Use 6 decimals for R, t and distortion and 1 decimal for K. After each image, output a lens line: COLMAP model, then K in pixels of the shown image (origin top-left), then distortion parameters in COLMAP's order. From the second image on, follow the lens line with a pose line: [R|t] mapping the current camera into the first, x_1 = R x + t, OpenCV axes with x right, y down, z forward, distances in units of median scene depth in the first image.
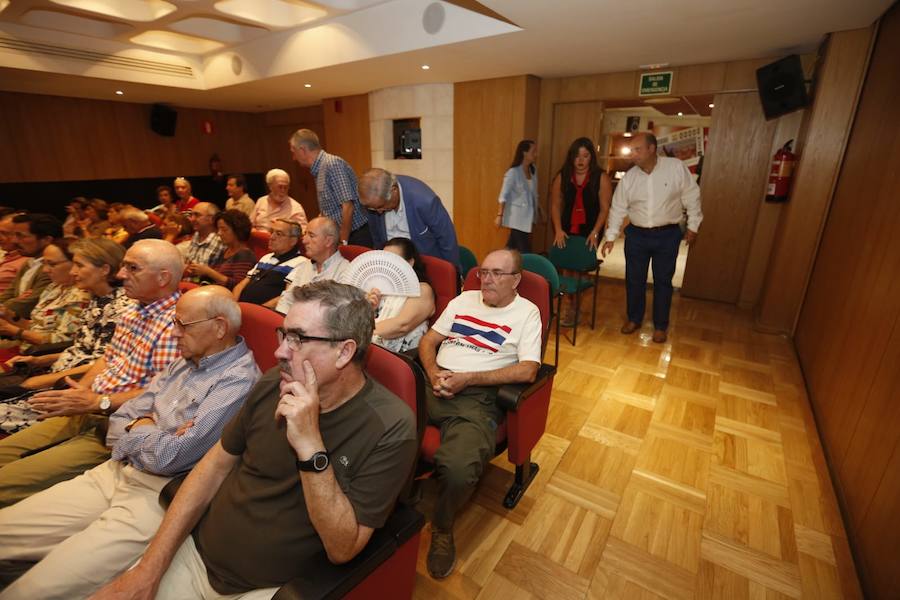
lens RADIAL K [[413.5, 0, 447.3], [0, 413.5, 297.7], [0, 0, 1]] dist [-0.037615, 0.012195]
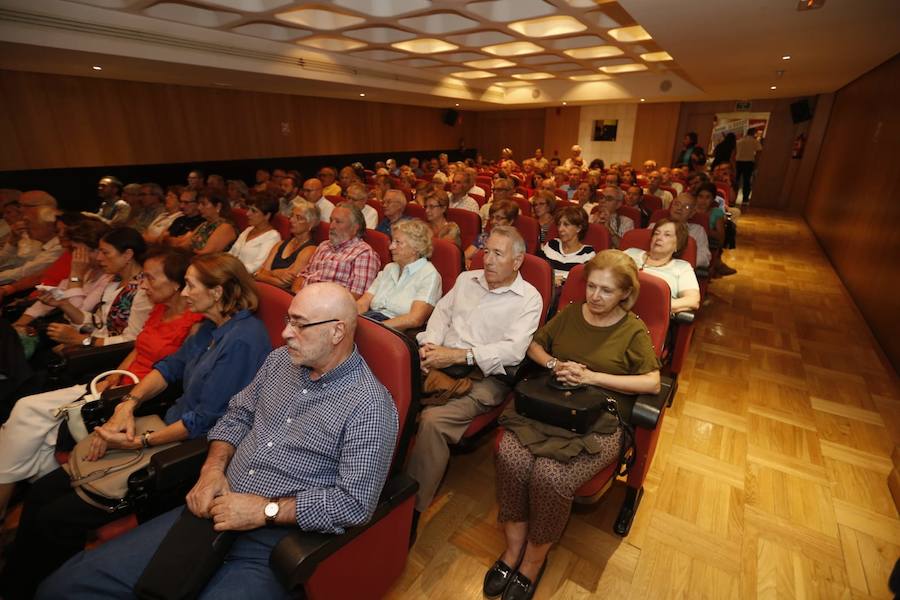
lens RADIAL K [[411.4, 0, 447.7], [0, 411.4, 299.9], [0, 0, 1]] dist [-0.043738, 0.016412]
pose [[0.999799, 0.000970, -0.020023, -1.010678], [-0.000038, 0.998918, 0.046498, 0.409606], [0.020047, -0.046488, 0.998718, -1.218025]]
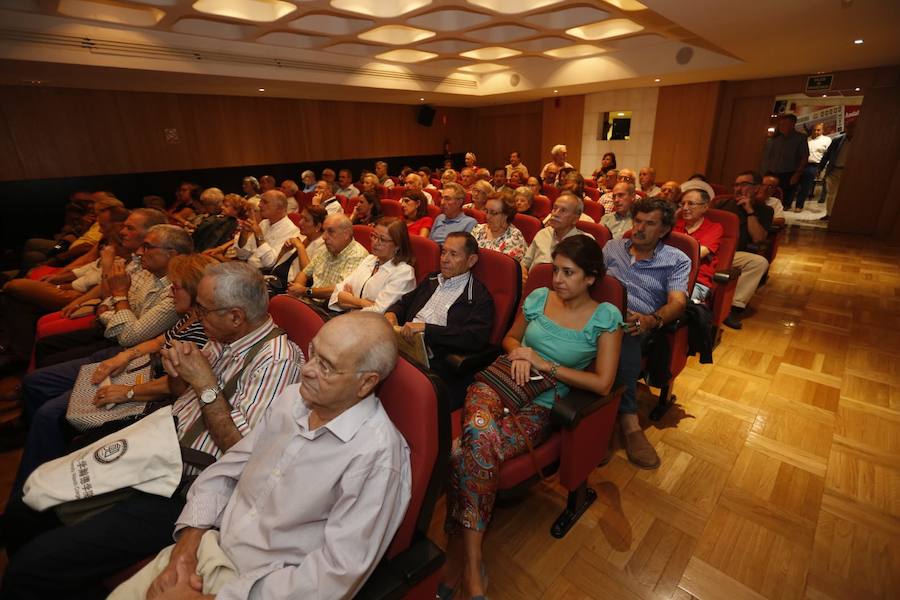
lens RADIAL K [[413.5, 0, 447.3], [0, 413.5, 297.7], [0, 0, 1]] dist [-0.037615, 0.012195]
pose [[0.983017, 0.038691, -0.179387, -0.502415], [-0.032532, 0.998780, 0.037149, 0.233253], [0.180606, -0.030682, 0.983077, -0.676638]]
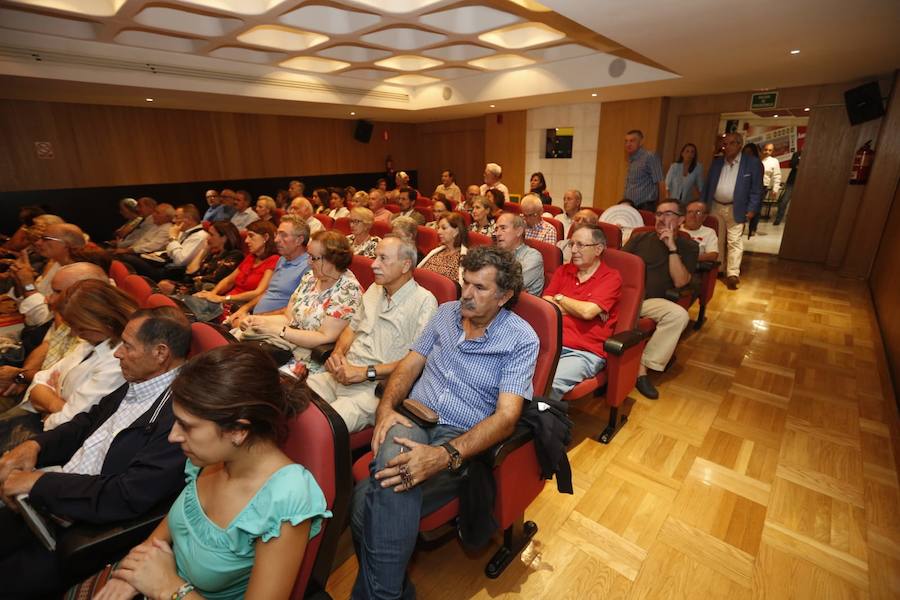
lens RADIAL K [[413.5, 0, 447.3], [0, 413.5, 297.7], [0, 0, 1]] dist [-0.037615, 0.012195]
pose [[0.990348, 0.028024, -0.135743, -0.329398], [-0.028175, 0.999603, 0.000807, 0.162266], [0.135712, 0.003025, 0.990744, -0.476314]]
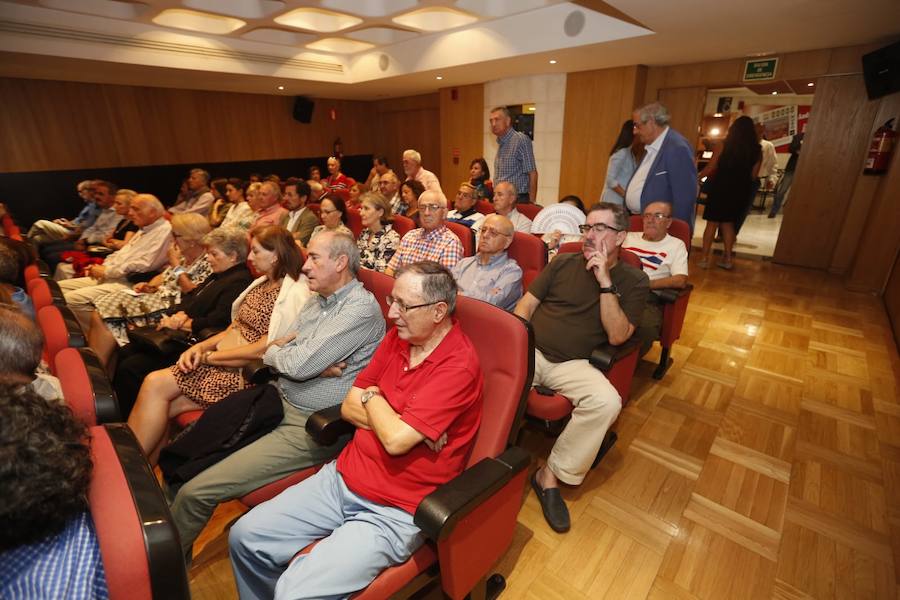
lens RADIAL K [[413.5, 0, 447.3], [0, 413.5, 297.7], [0, 0, 1]] dist [-0.037615, 0.012195]
pose [[0.991614, 0.032707, -0.125026, -0.172850], [-0.028147, 0.998879, 0.038061, 0.078294], [0.126130, -0.034223, 0.991423, -0.218619]]
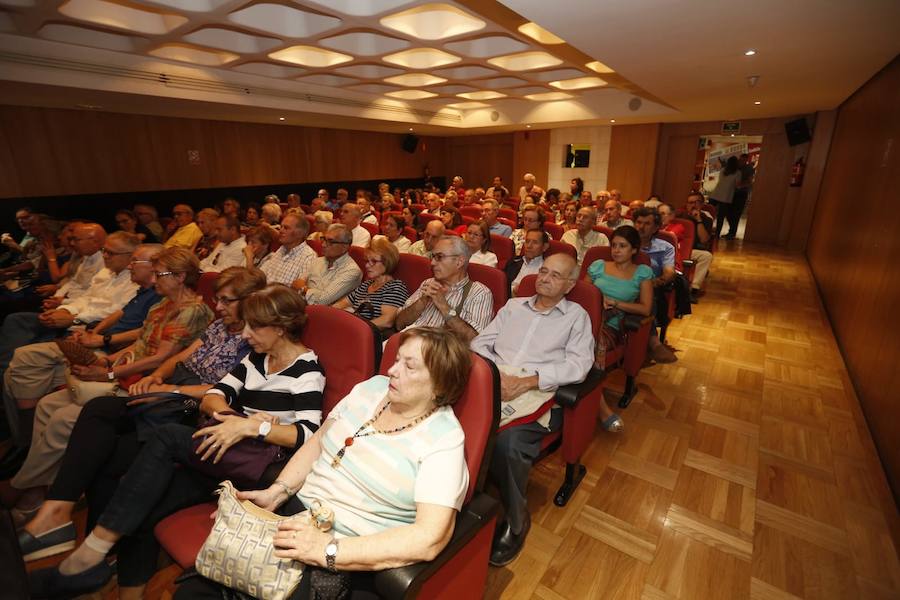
lens RADIAL K [[413.5, 0, 447.3], [0, 413.5, 297.7], [0, 0, 1]] dist [-0.037615, 0.012195]
pose [[0.998637, 0.005850, -0.051870, -0.691170], [-0.006835, 0.999800, -0.018818, 0.309954], [0.051749, 0.019147, 0.998477, -0.925748]]
